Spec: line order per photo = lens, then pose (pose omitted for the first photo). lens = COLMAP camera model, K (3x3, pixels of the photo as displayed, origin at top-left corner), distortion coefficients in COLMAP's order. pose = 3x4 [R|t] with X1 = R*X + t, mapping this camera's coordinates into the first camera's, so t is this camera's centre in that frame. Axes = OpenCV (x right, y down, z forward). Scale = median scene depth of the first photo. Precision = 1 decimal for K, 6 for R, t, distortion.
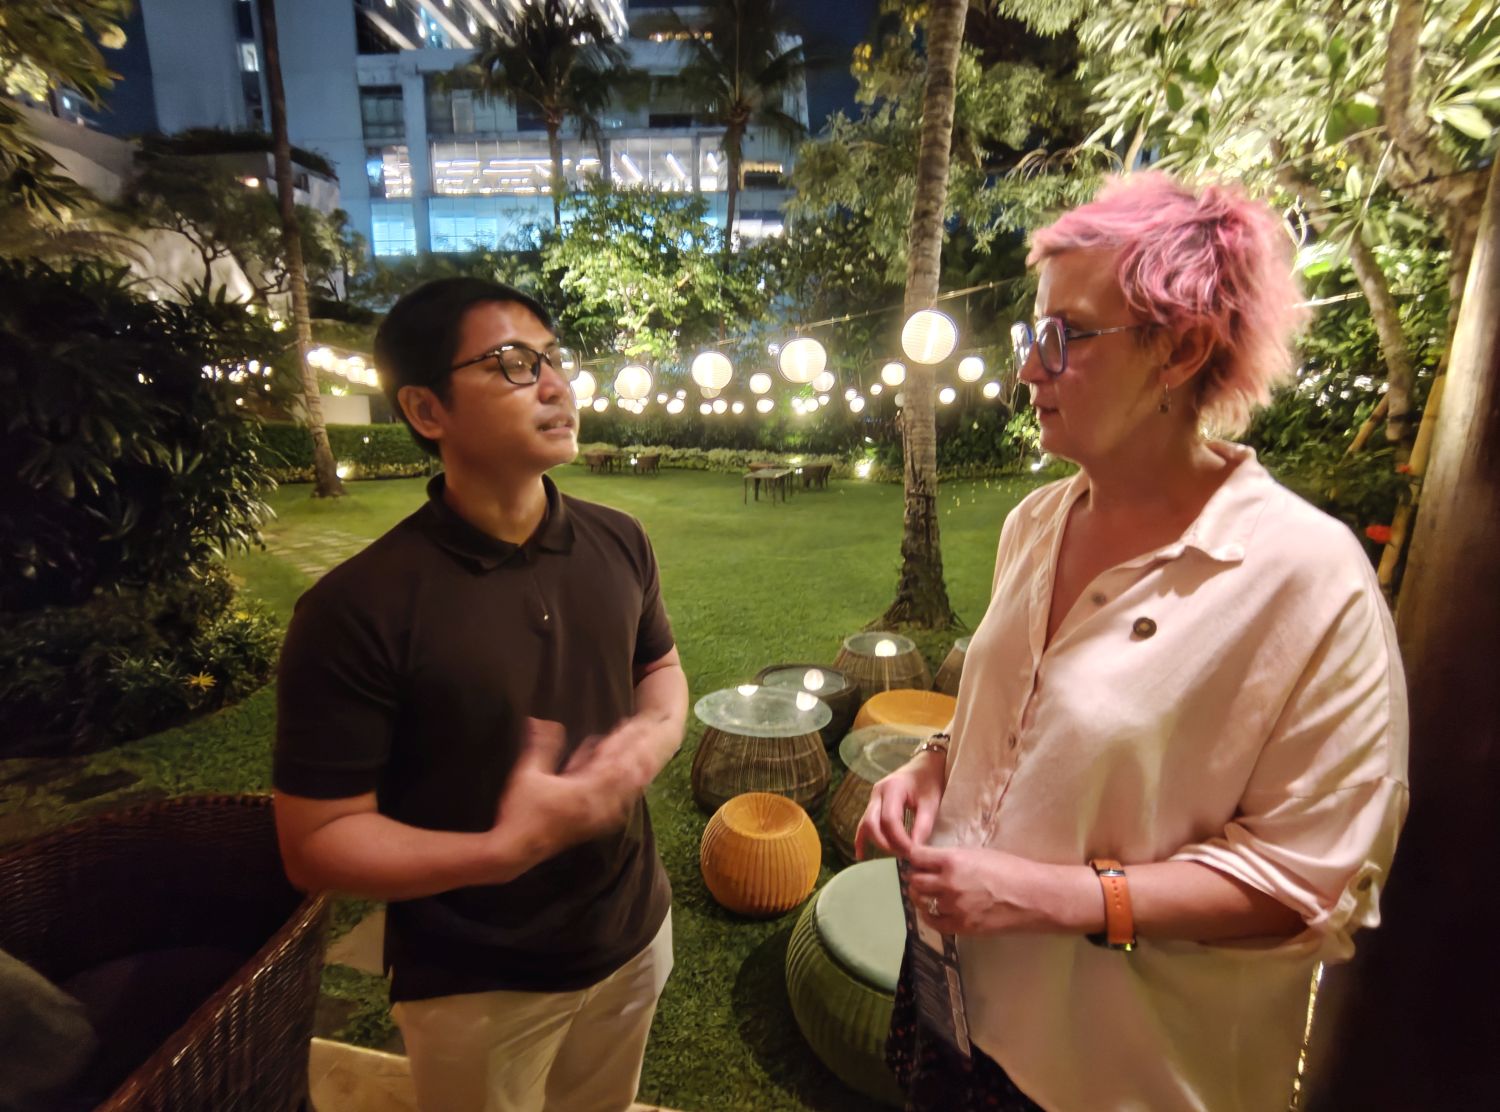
lens RADIAL K [[708.6, 0, 748.1], [0, 708.6, 562.7], [0, 0, 1]] dist [-0.000472, -0.000070]
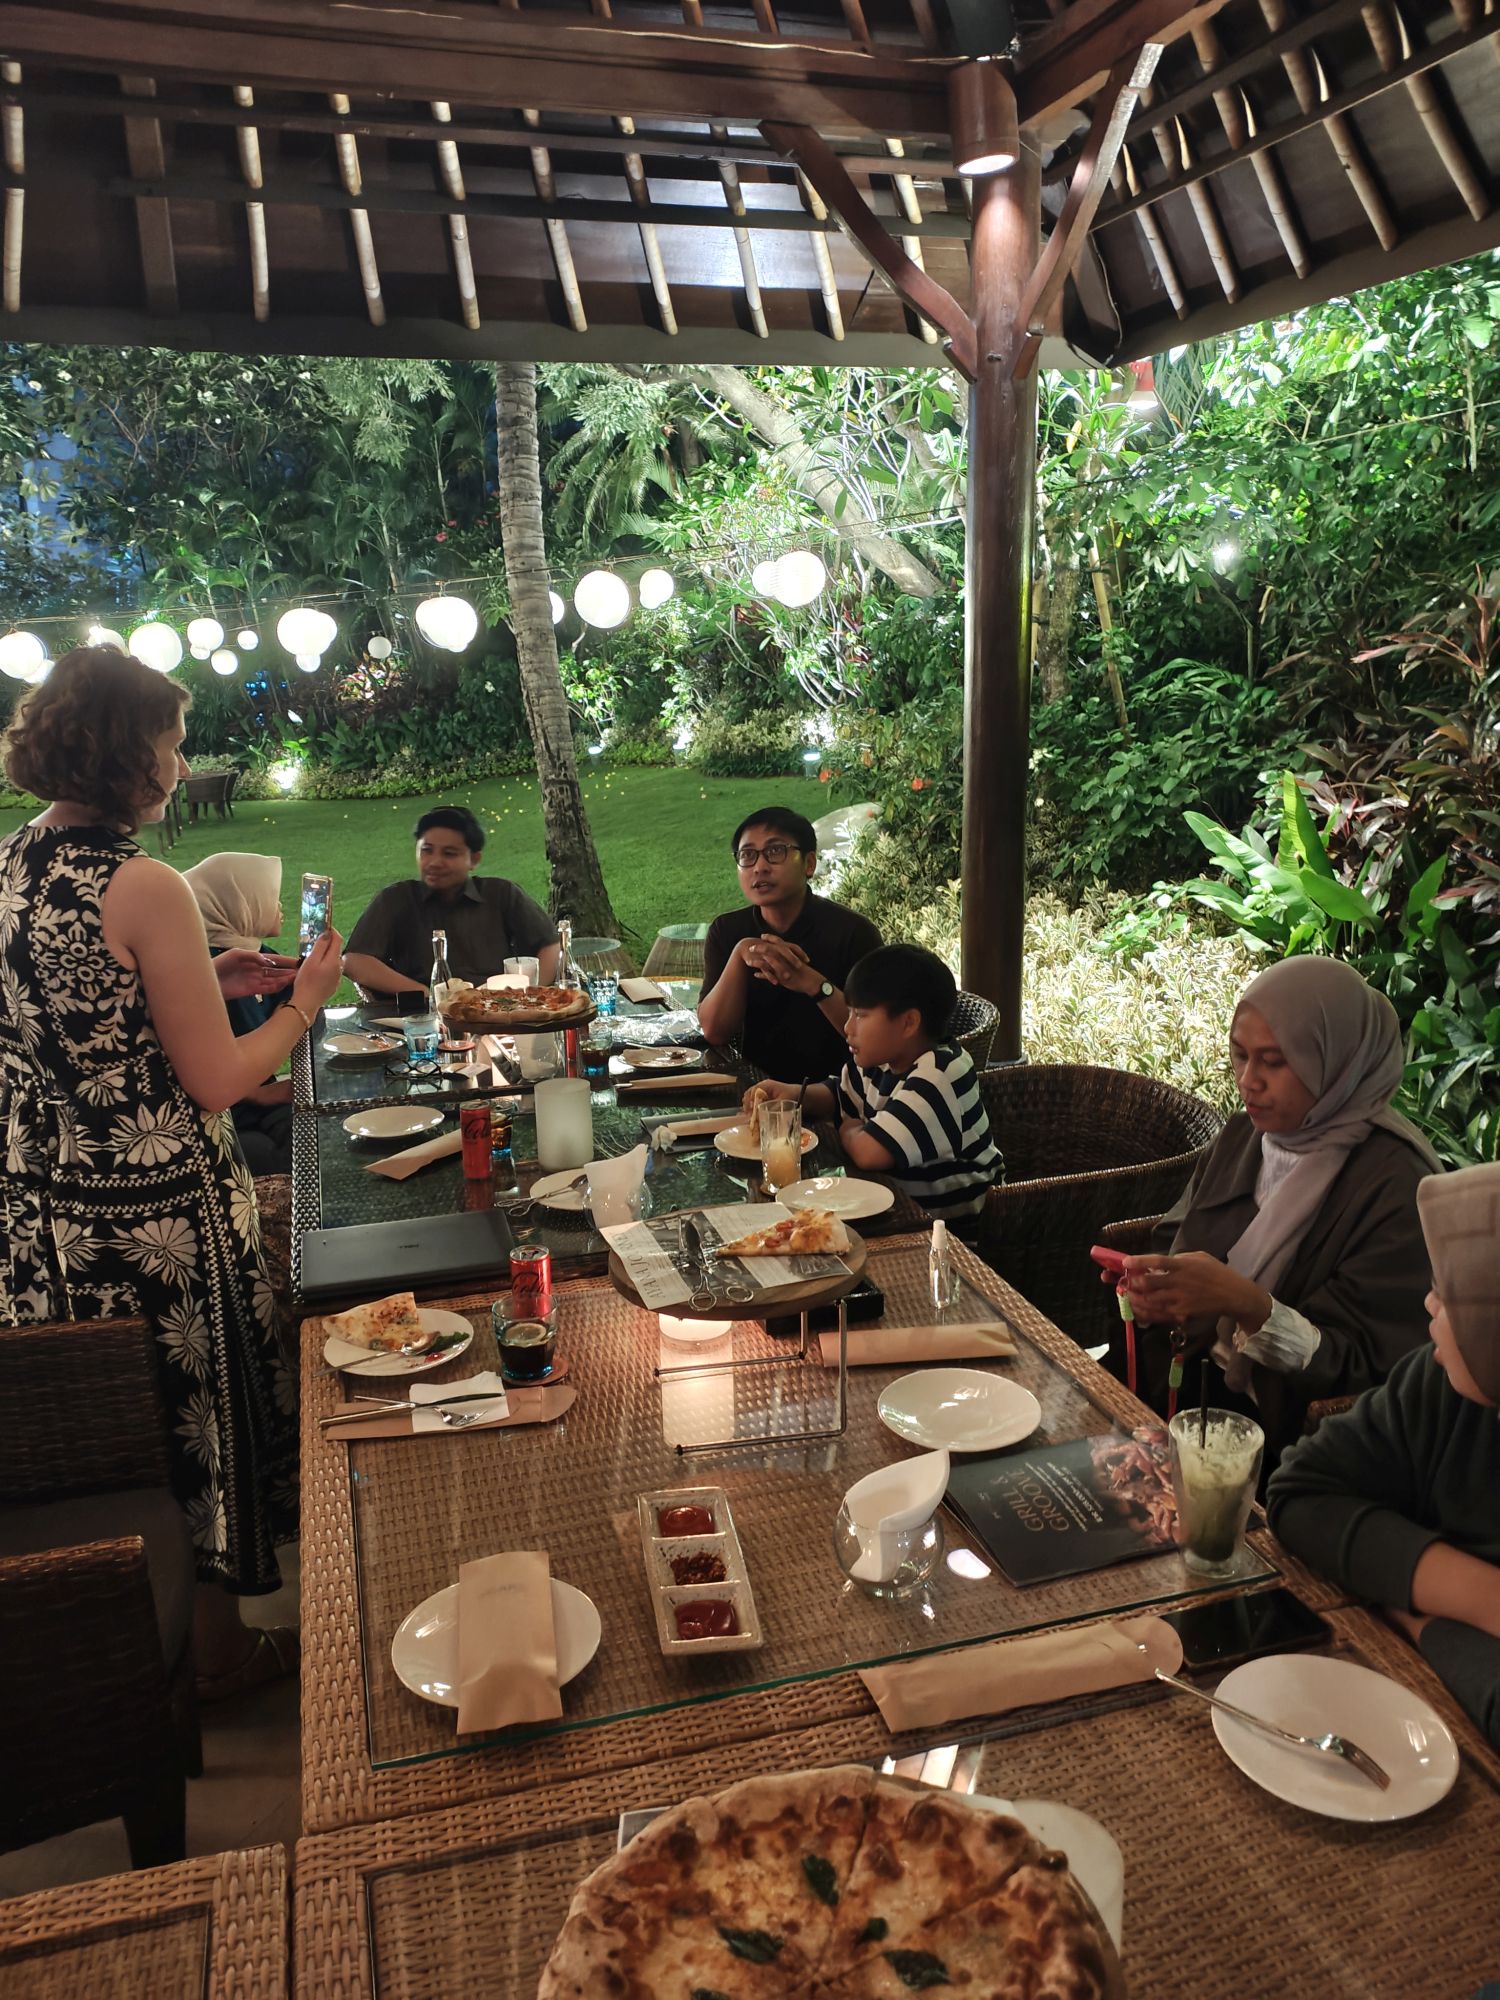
lens RADIAL K [[1463.2, 0, 751.2], [0, 1463.2, 998.9], [0, 0, 1]] dist [-0.002607, -0.001828]
pose [[0.860672, -0.148541, 0.487011, -0.118020], [0.139419, 0.988695, 0.055168, 0.024350], [-0.489700, 0.020417, 0.871652, -0.150733]]
